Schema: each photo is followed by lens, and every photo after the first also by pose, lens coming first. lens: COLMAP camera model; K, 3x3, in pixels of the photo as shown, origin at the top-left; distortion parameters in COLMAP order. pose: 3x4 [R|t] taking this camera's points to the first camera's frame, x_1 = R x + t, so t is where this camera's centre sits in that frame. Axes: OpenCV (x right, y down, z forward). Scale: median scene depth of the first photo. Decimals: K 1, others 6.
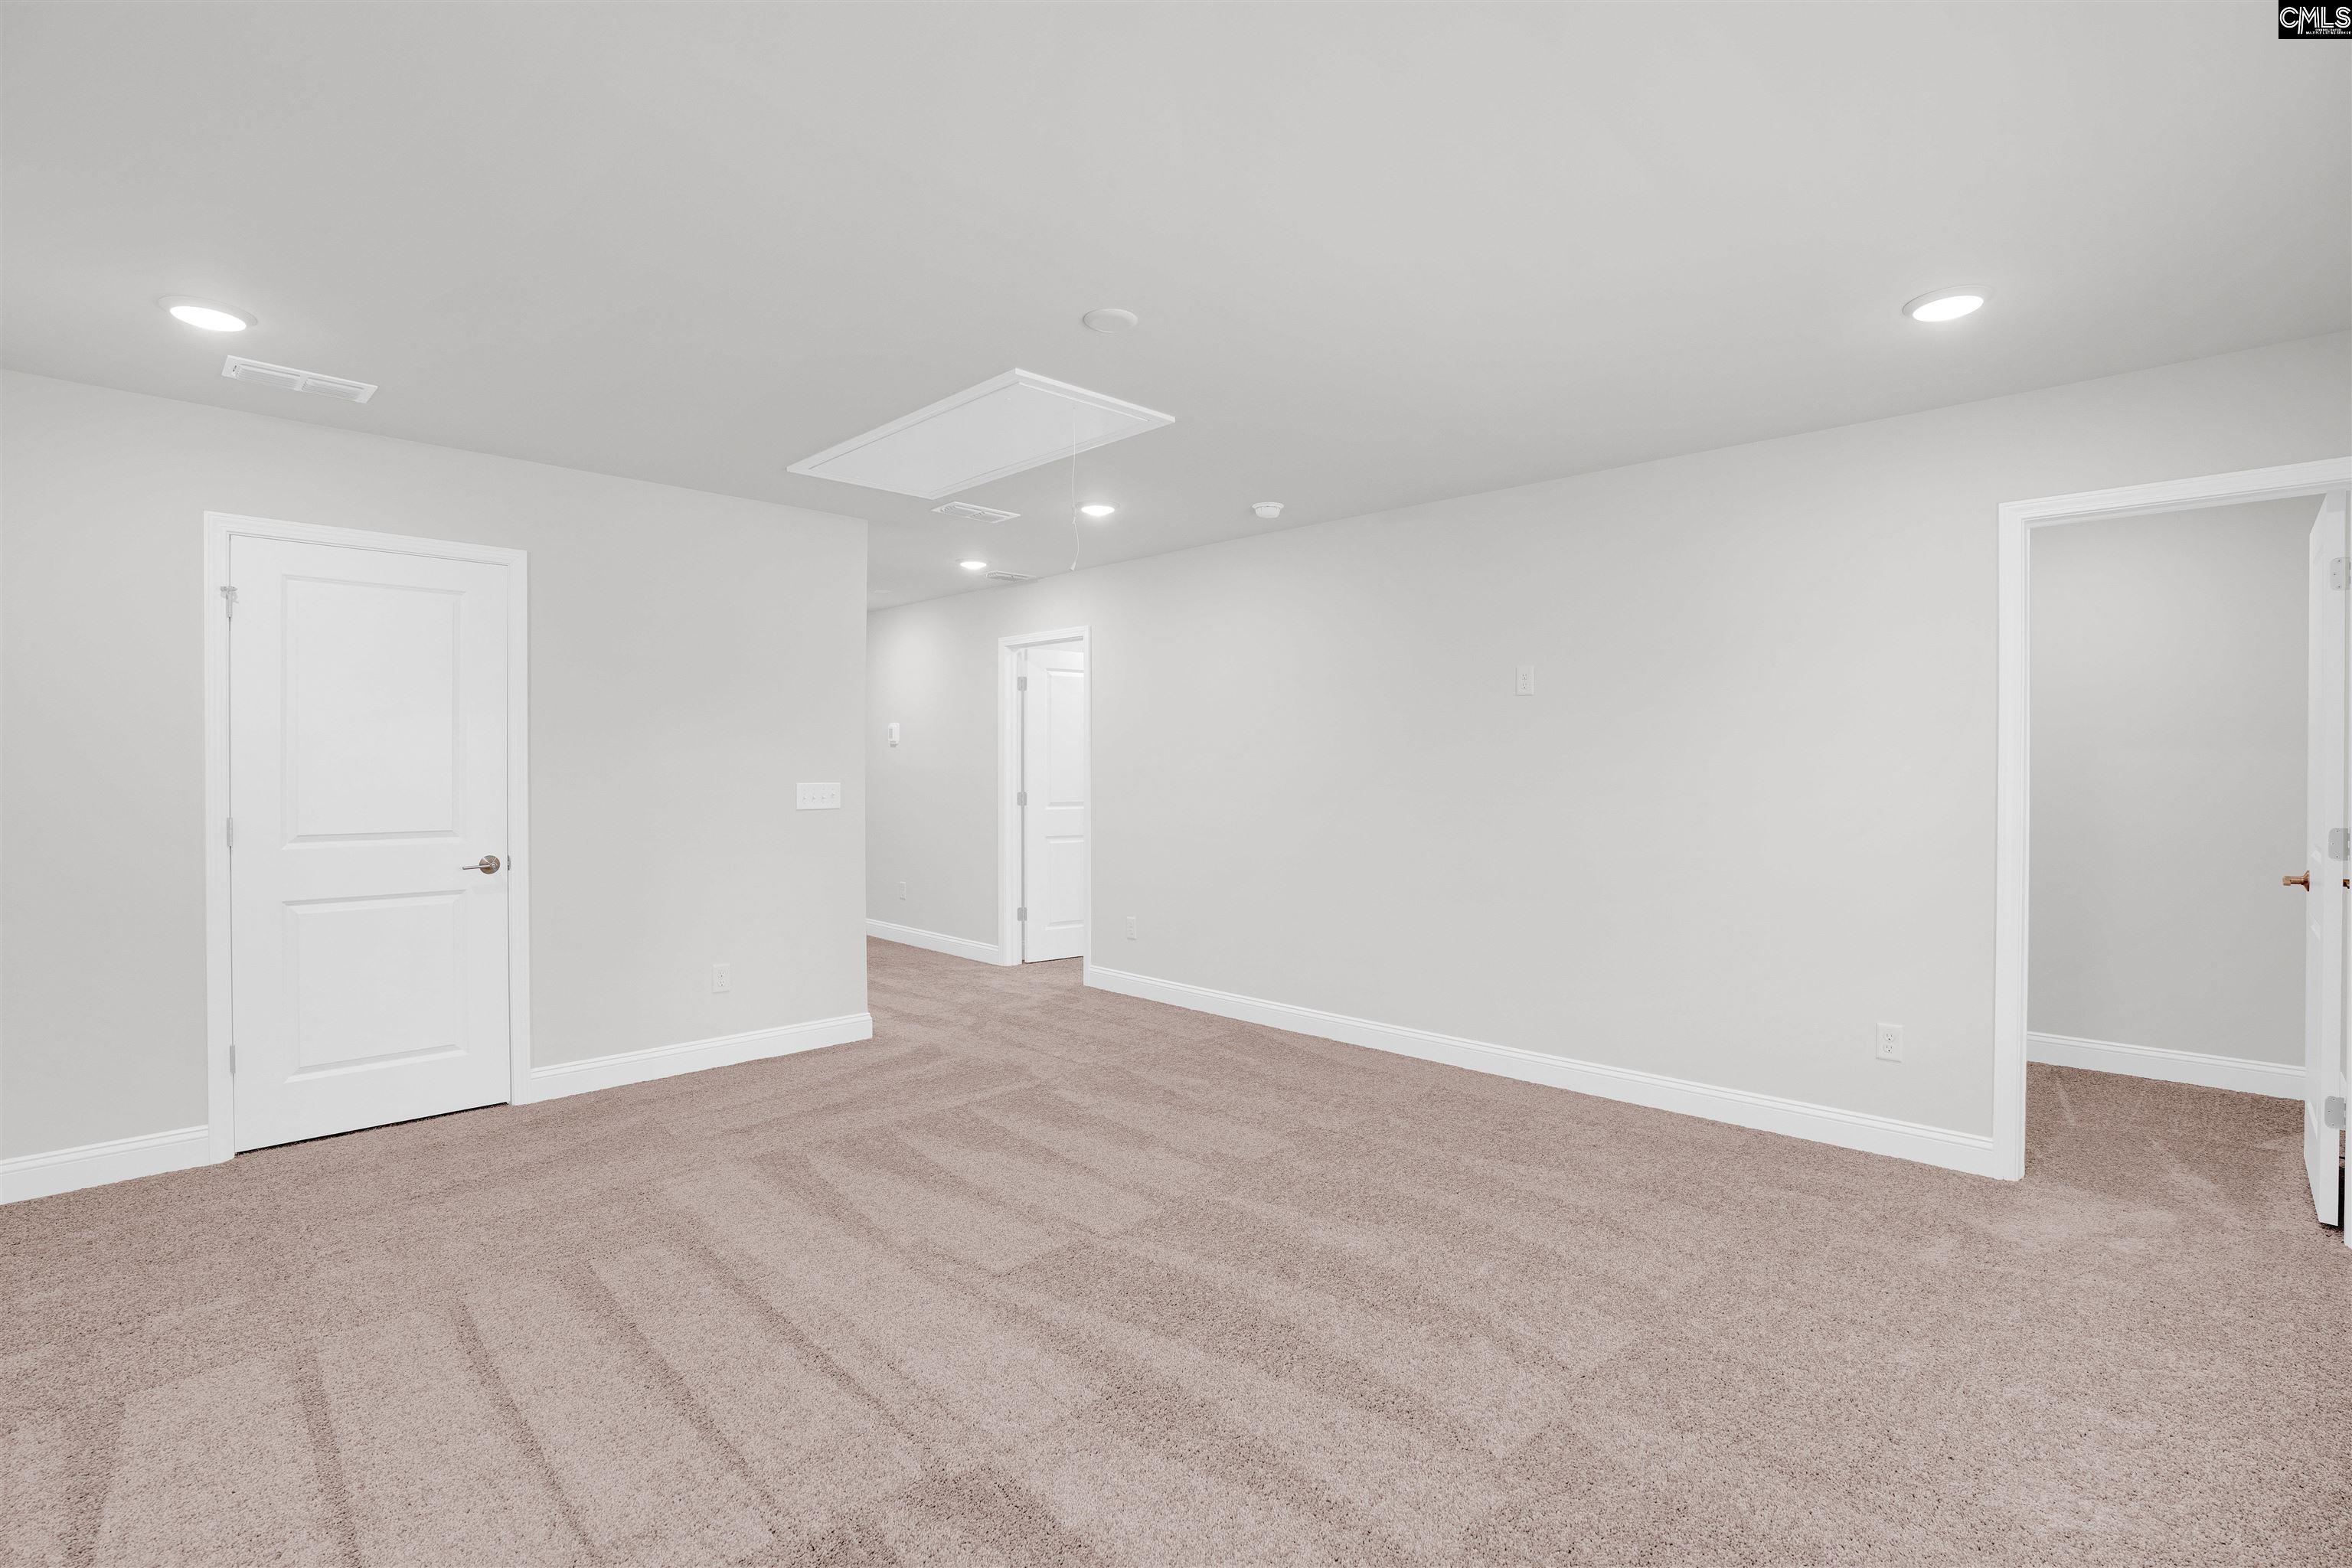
lens RADIAL K [[1102.4, 0, 1182.2], [0, 1102.4, 786.9], [0, 0, 1]] dist [-0.062679, 0.021409]
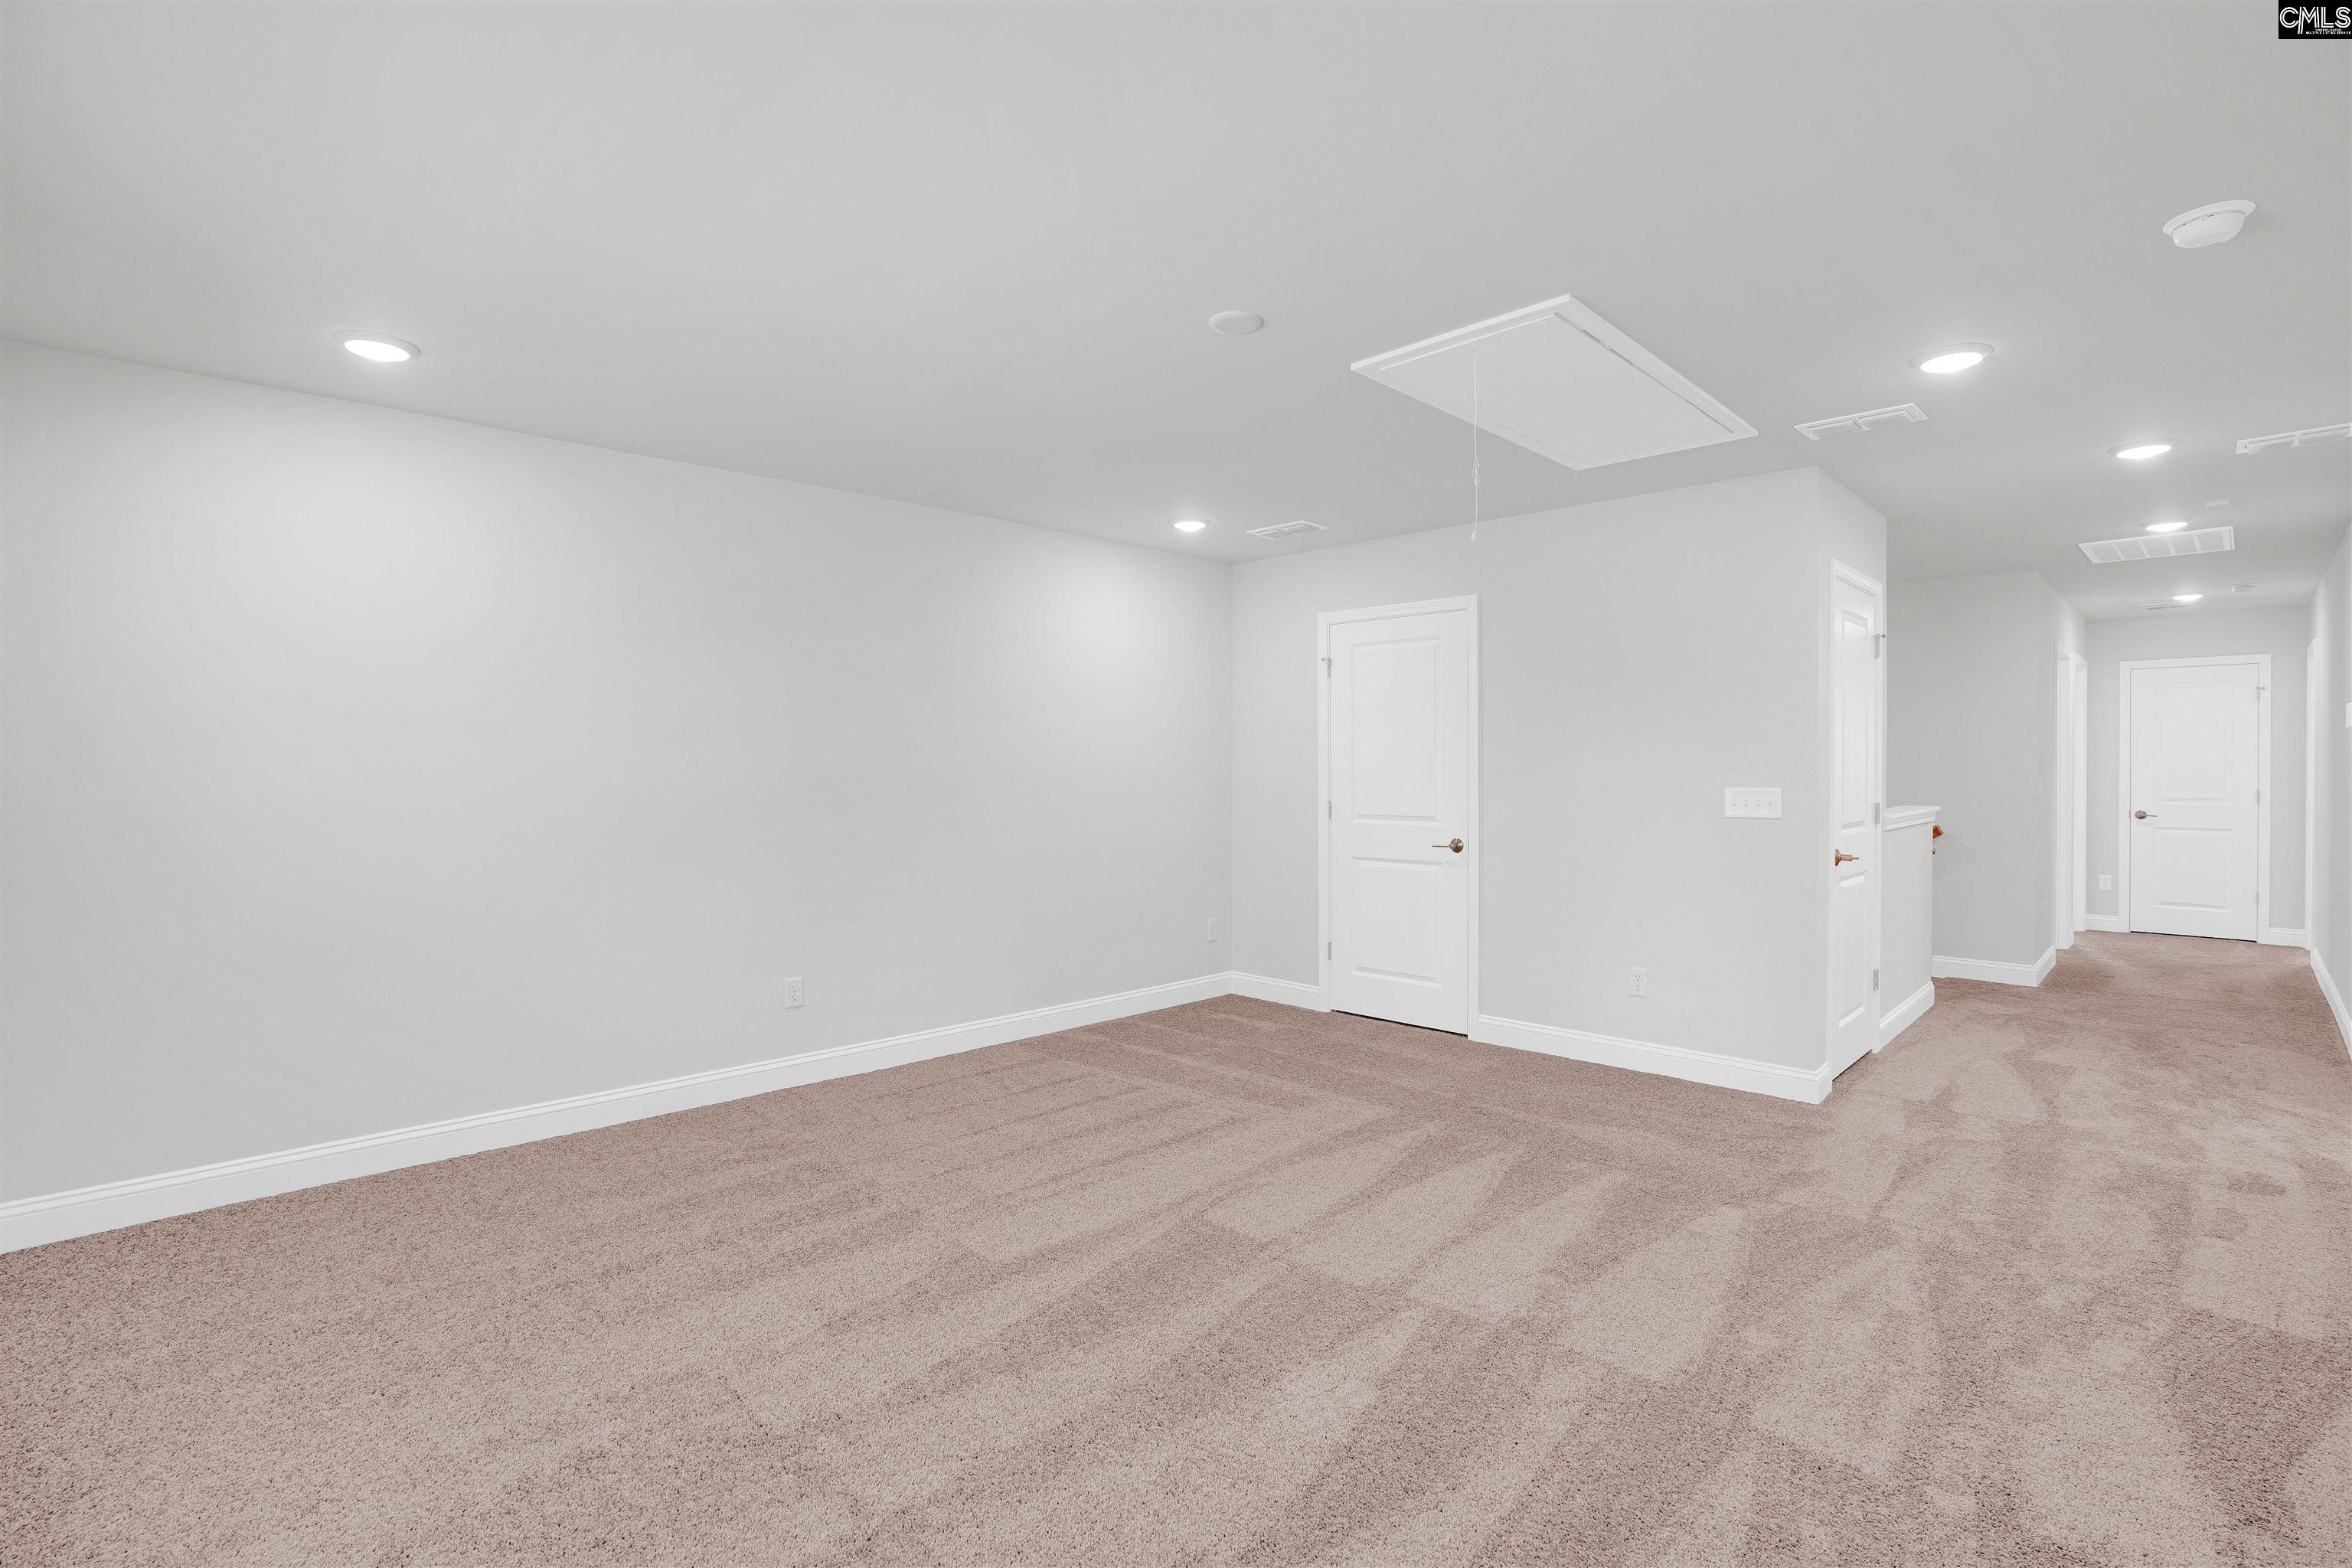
lens RADIAL K [[1102.4, 0, 1182.2], [0, 1102.4, 786.9], [0, 0, 1]] dist [-0.062679, 0.021409]
pose [[-0.015749, 0.013883, -0.999780, 0.739762], [-0.022160, 0.999653, 0.014230, -0.009480], [0.999630, 0.022379, -0.015436, 0.766298]]
